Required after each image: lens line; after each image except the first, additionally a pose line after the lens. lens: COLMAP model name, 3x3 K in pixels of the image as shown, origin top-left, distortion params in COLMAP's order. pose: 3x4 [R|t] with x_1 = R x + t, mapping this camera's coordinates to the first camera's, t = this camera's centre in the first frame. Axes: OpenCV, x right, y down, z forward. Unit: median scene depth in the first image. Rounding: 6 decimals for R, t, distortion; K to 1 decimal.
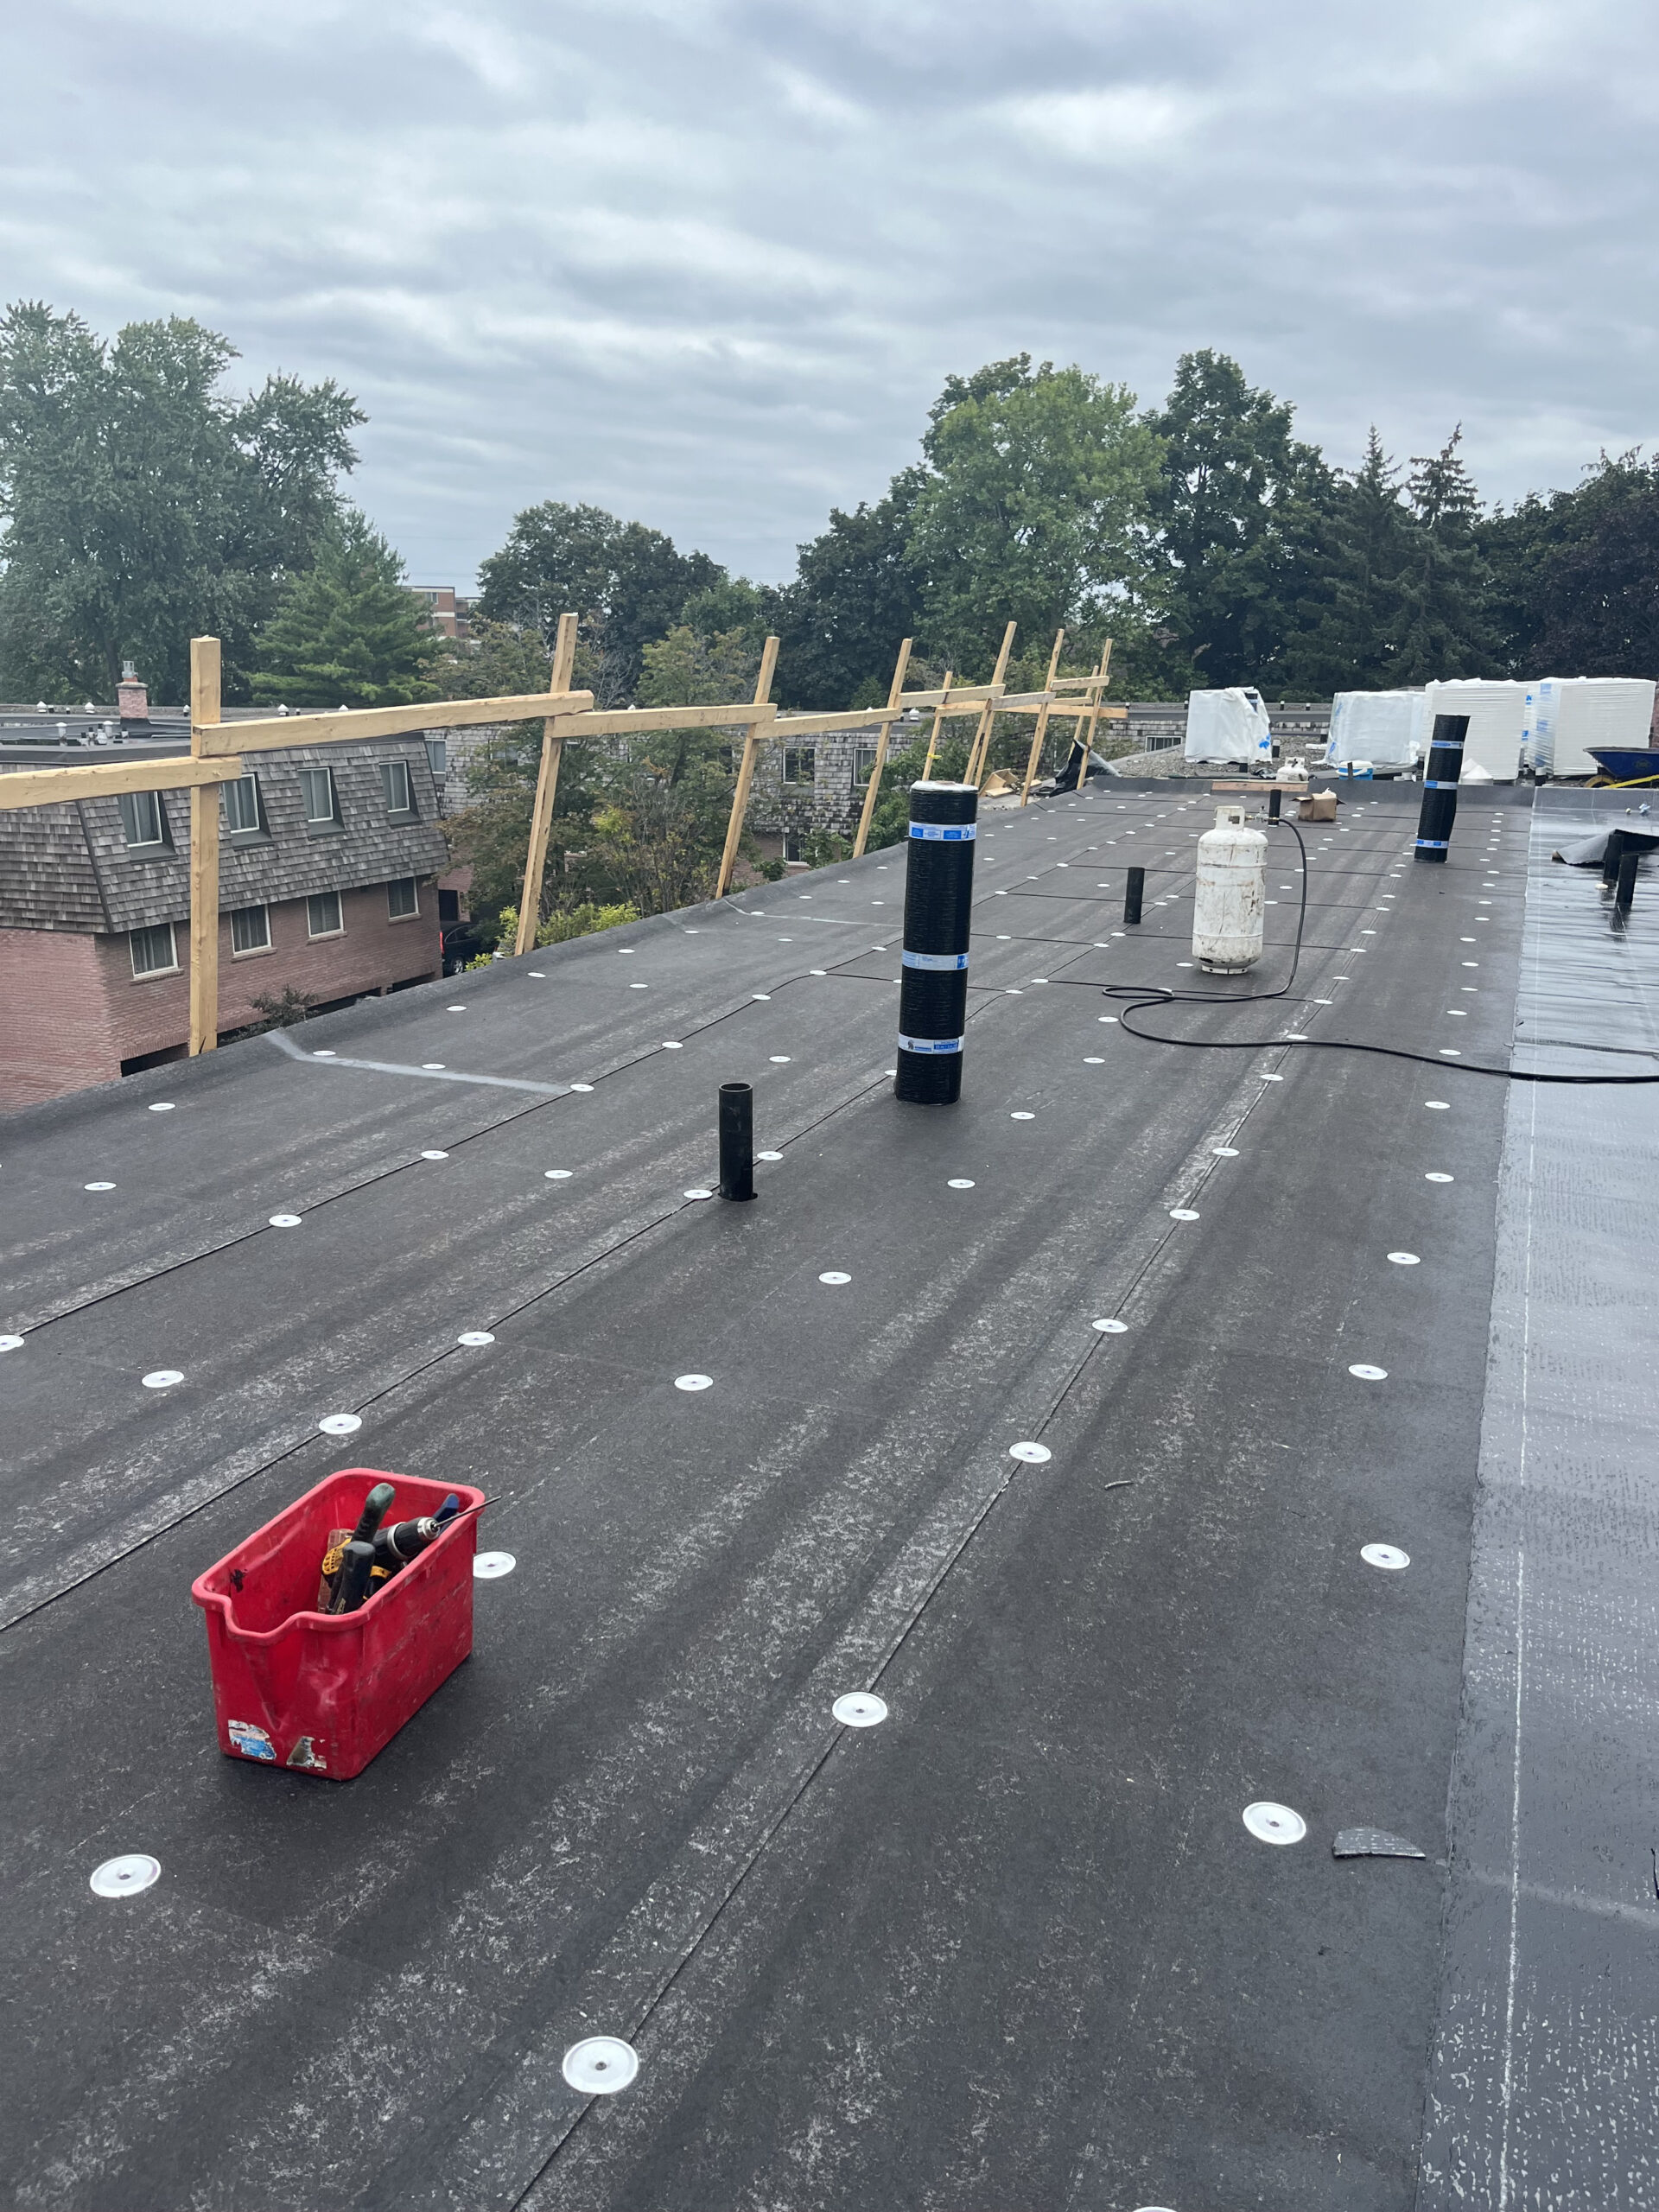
lens RADIAL K [[1703.8, 0, 831.4], [0, 1703.8, 1097.7], [0, 0, 1]] dist [0.056952, 0.003440]
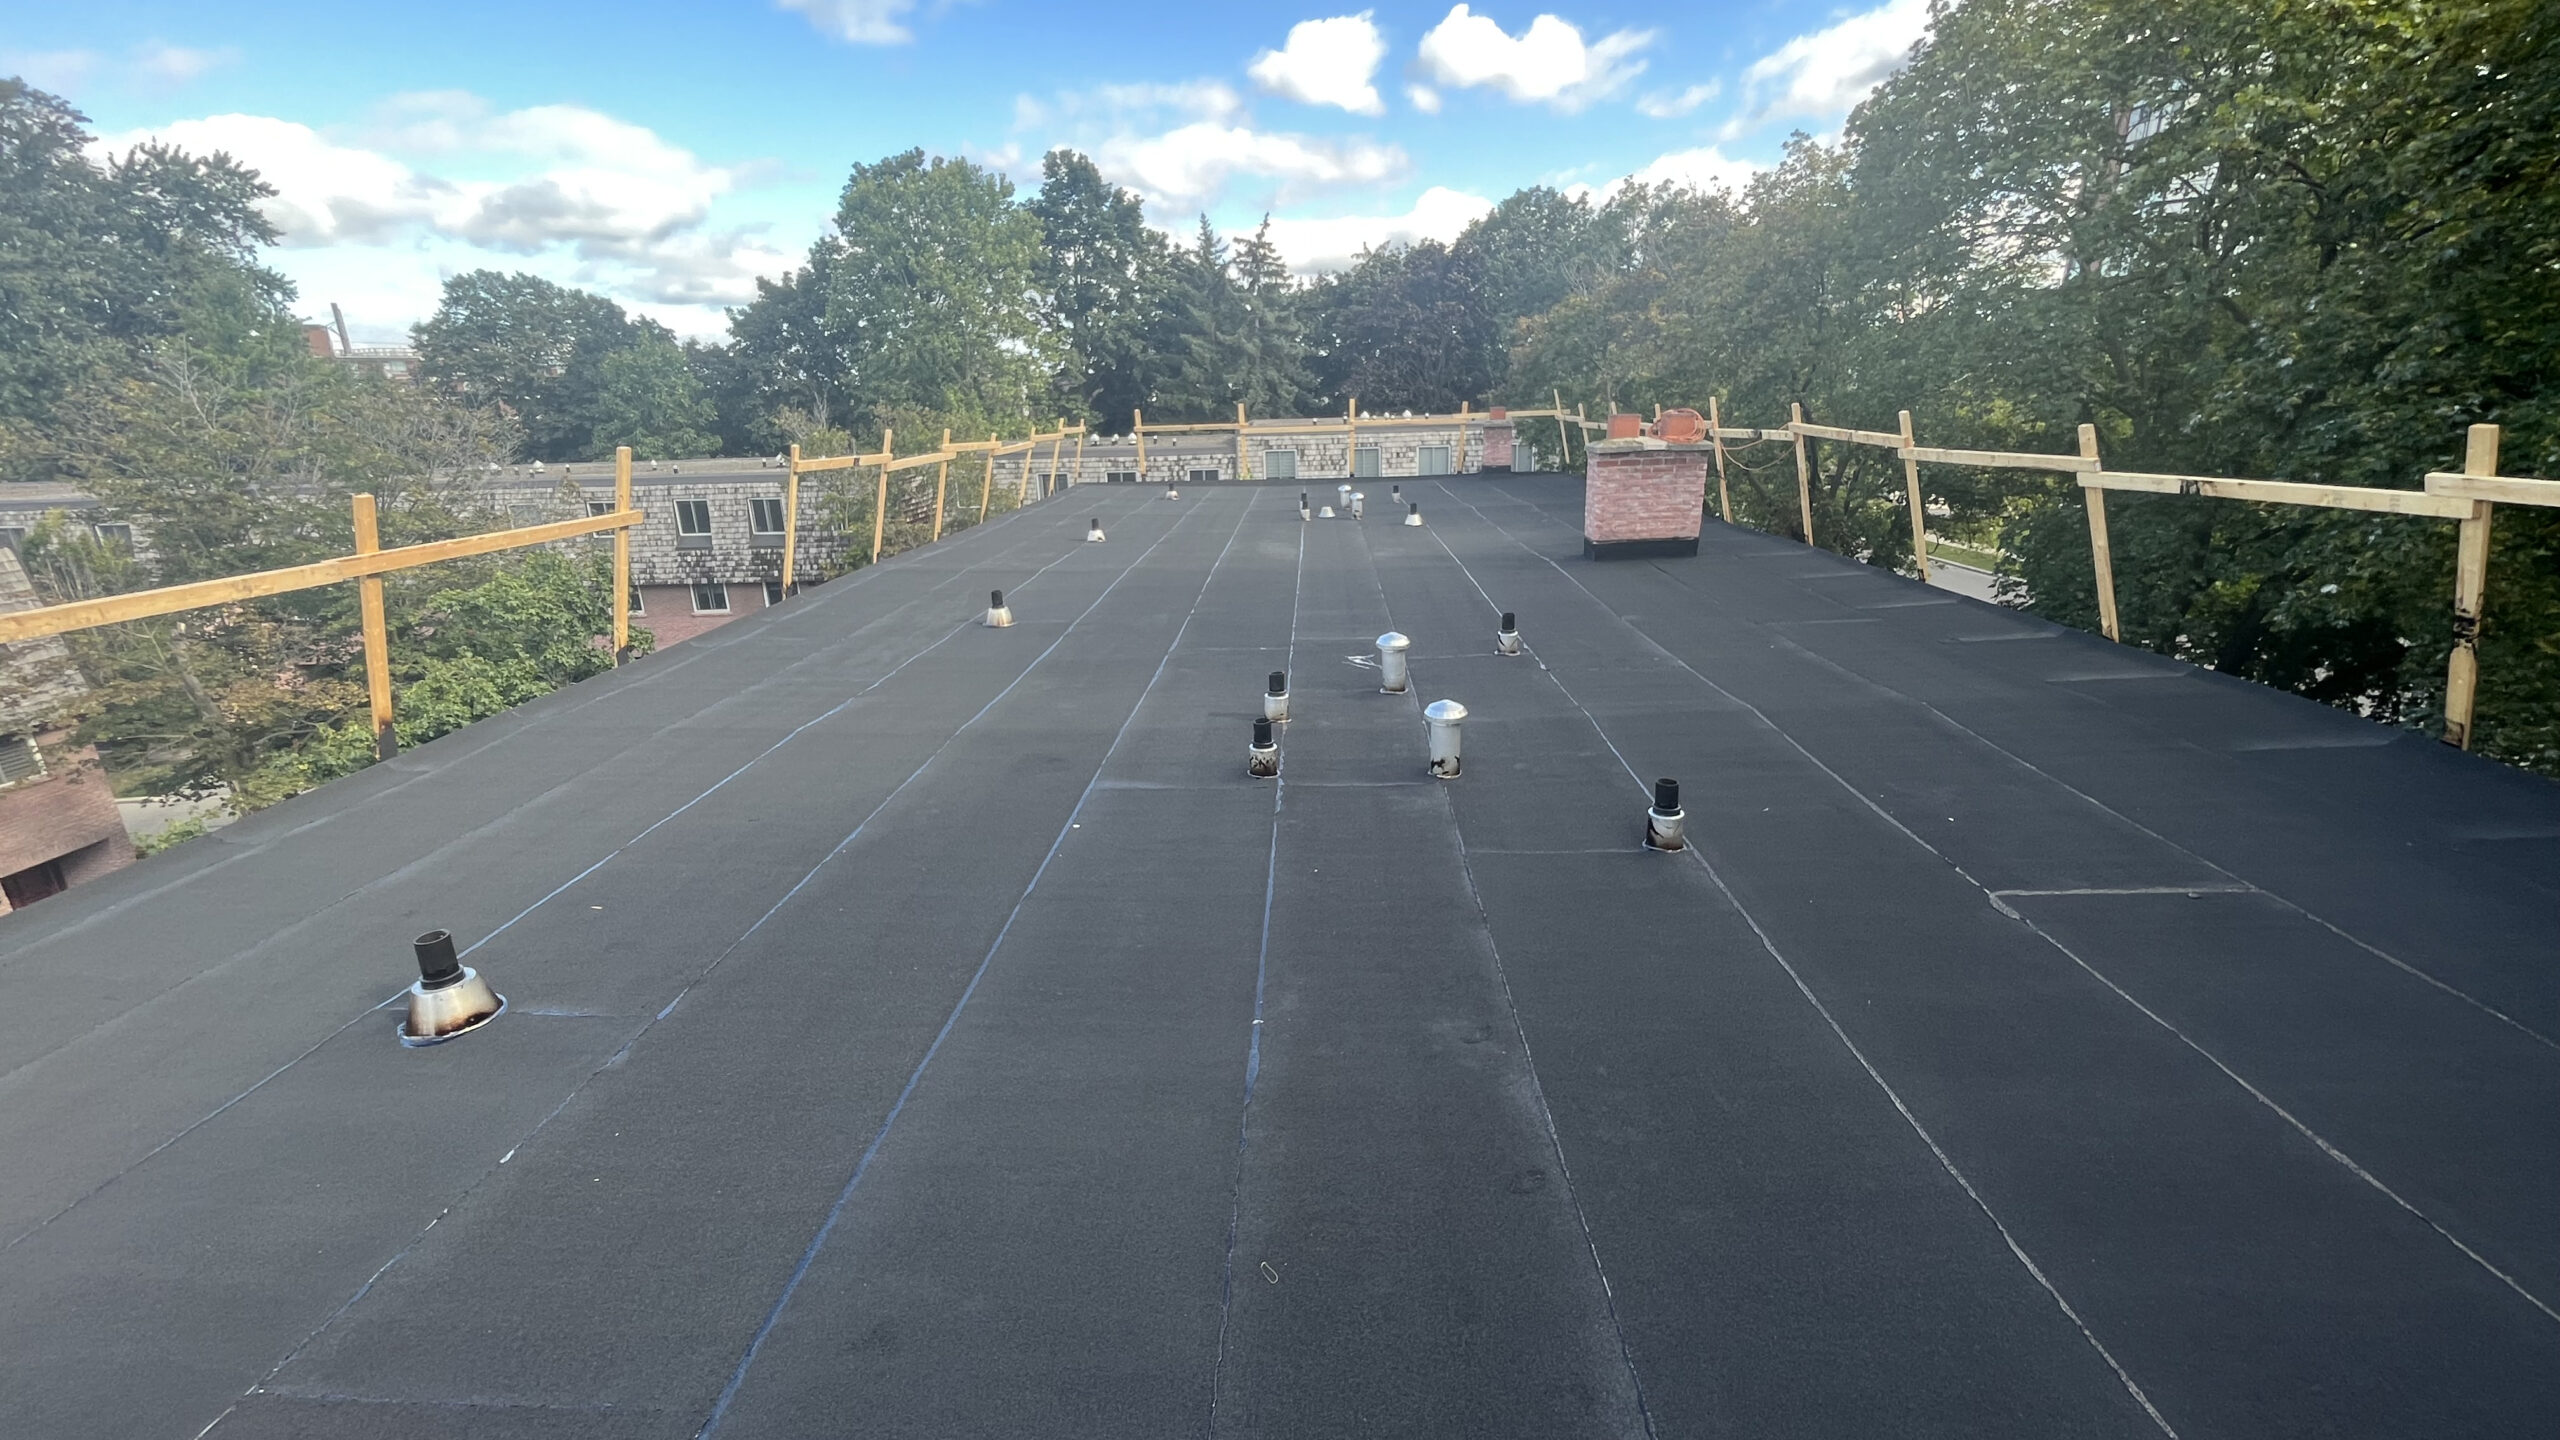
lens RADIAL K [[1040.5, 0, 1270.6], [0, 1040.5, 723.2], [0, 0, 1]] dist [0.001246, 0.000217]
pose [[0.943234, -0.123318, 0.308387, 0.072689], [0.106844, 0.991822, 0.069816, -0.060919], [-0.314475, -0.032903, 0.948695, 0.228662]]
